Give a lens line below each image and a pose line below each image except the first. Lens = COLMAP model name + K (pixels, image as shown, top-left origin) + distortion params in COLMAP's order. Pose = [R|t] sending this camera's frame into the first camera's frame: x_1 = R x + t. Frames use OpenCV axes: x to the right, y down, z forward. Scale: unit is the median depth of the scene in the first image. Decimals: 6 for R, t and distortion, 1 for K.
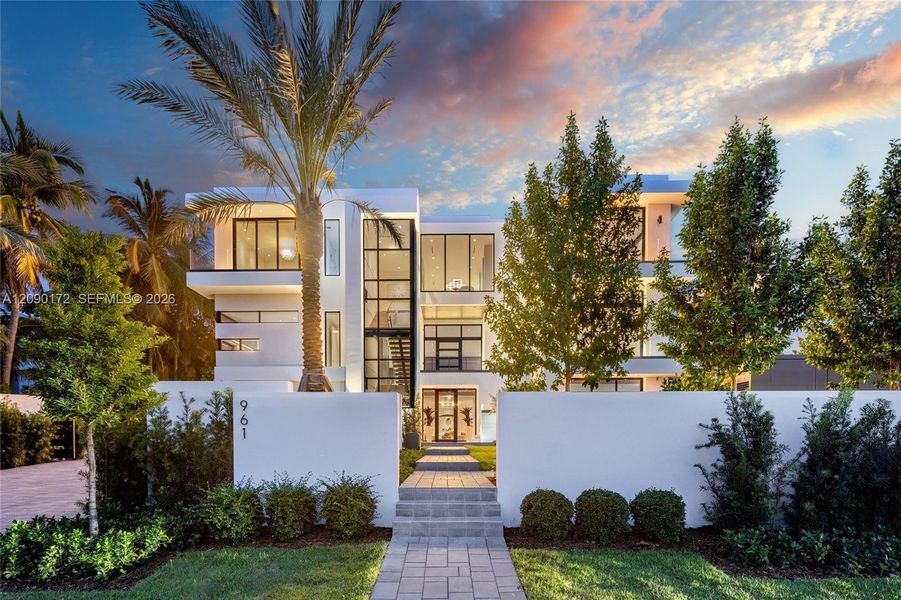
lens RADIAL K [[406.3, 0, 448.0], [0, 406.3, 296.4], [0, 0, 1]] dist [0.001320, 0.000165]
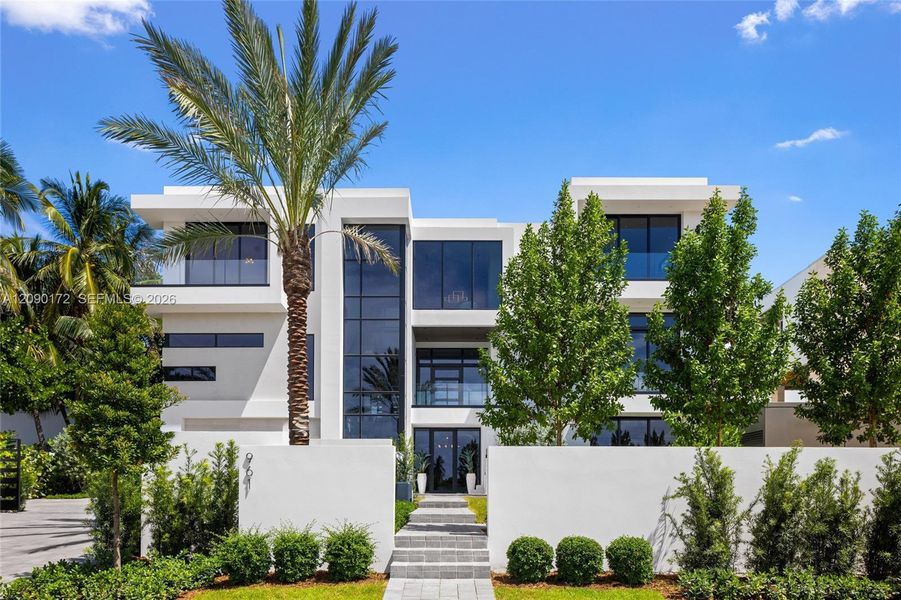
lens RADIAL K [[545.5, 0, 452.2], [0, 545.5, 297.9], [0, 0, 1]] dist [0.004998, 0.000112]
pose [[0.999932, 0.007494, 0.008893, 0.012579], [-0.007469, 0.999968, -0.002803, -0.141776], [-0.008914, 0.002736, 0.999957, -0.411433]]
